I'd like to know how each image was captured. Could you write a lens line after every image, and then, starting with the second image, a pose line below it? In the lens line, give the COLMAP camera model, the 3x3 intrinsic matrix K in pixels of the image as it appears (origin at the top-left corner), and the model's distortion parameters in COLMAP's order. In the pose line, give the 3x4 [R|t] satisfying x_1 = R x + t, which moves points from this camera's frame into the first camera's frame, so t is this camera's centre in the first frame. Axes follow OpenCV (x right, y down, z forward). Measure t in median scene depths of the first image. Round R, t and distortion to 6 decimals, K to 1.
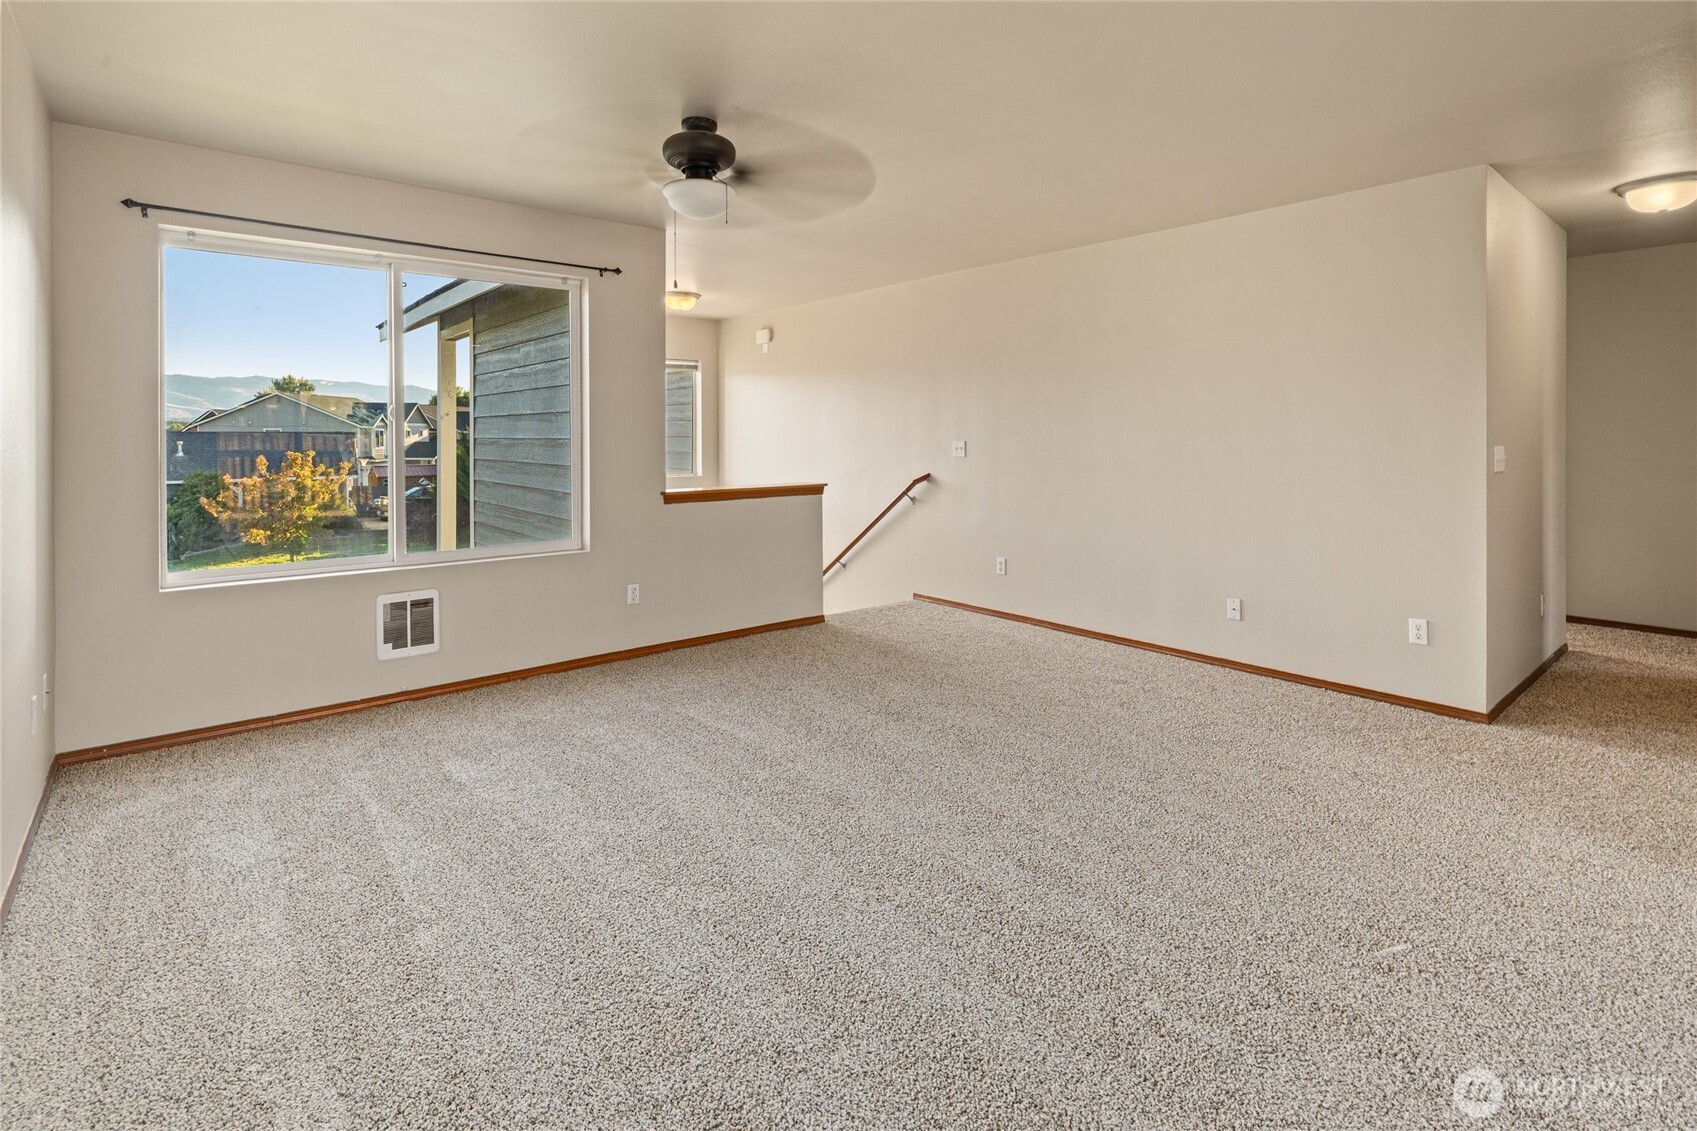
lens RADIAL K [[805.2, 0, 887.7], [0, 805.2, 527.5], [0, 0, 1]] dist [0.000758, 0.000188]
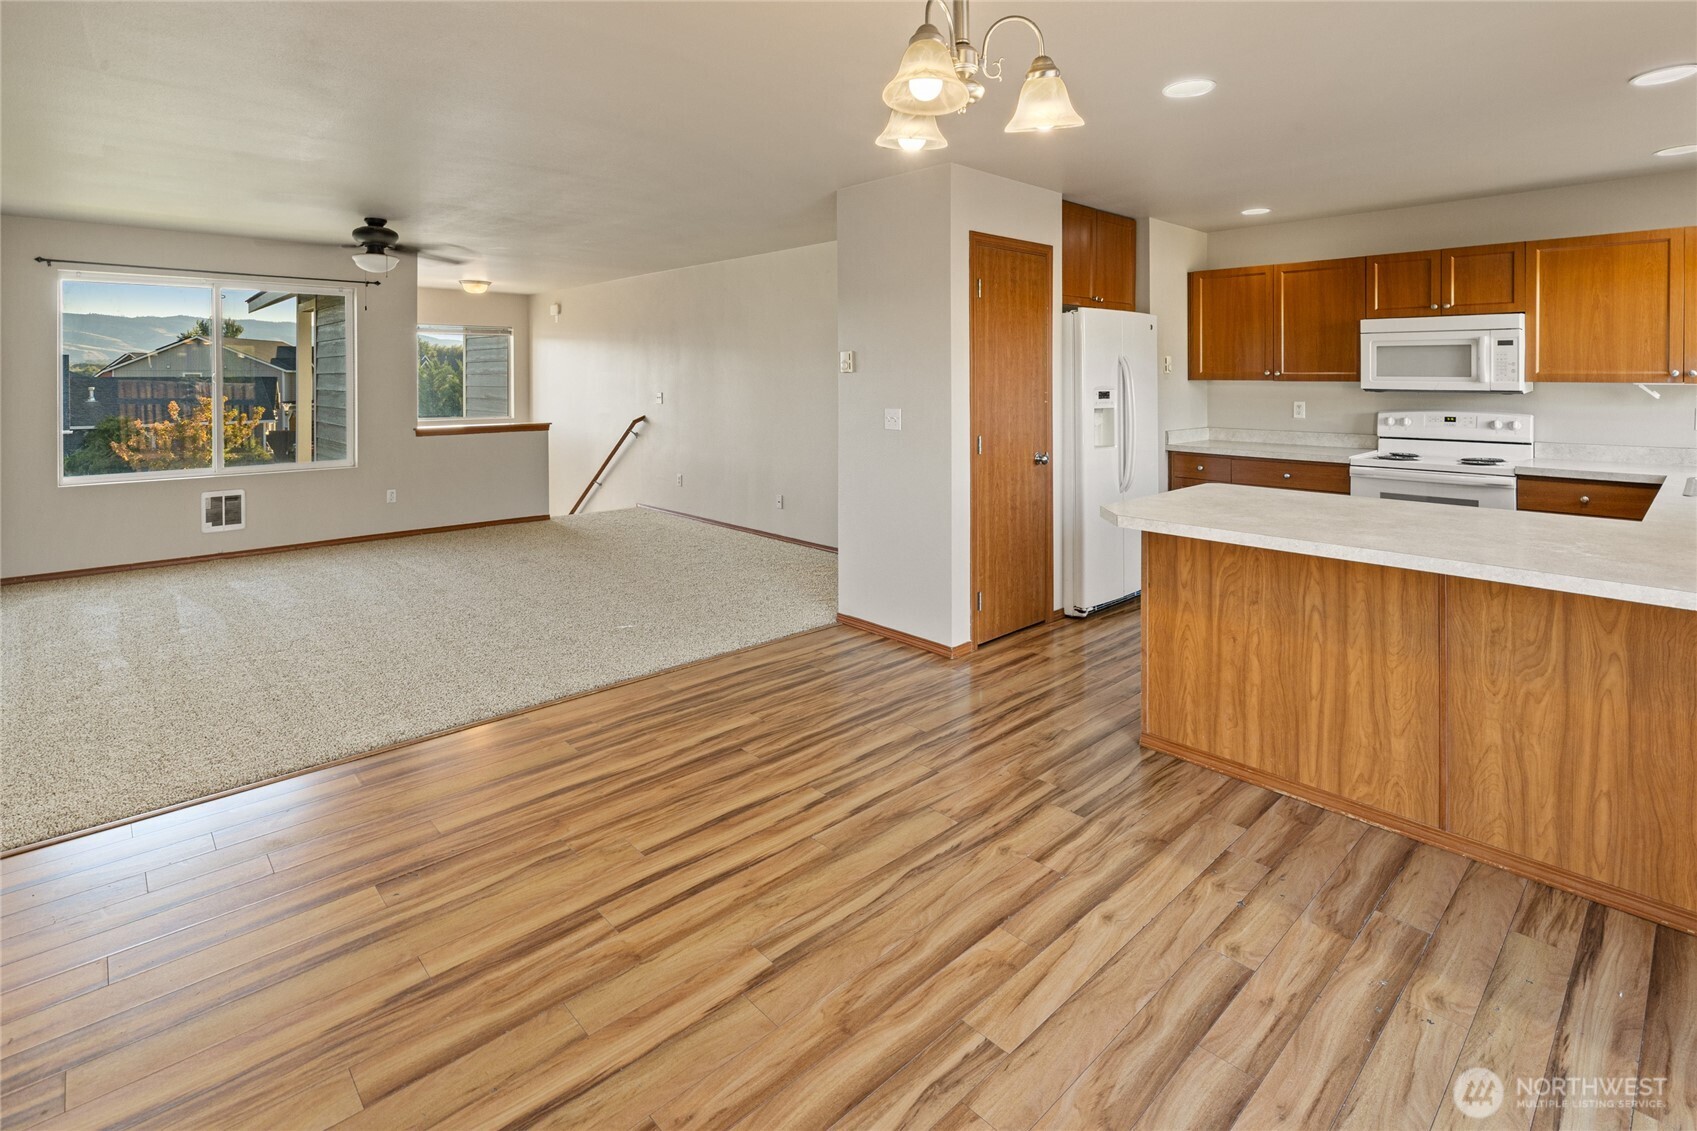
lens RADIAL K [[805.2, 0, 882.0], [0, 805.2, 462.4], [0, 0, 1]] dist [0.000758, 0.000188]
pose [[0.998551, -0.006608, 0.053401, 0.387348], [0.007135, 0.999928, -0.009682, 0.030405], [-0.053333, 0.010049, 0.998526, -0.412818]]
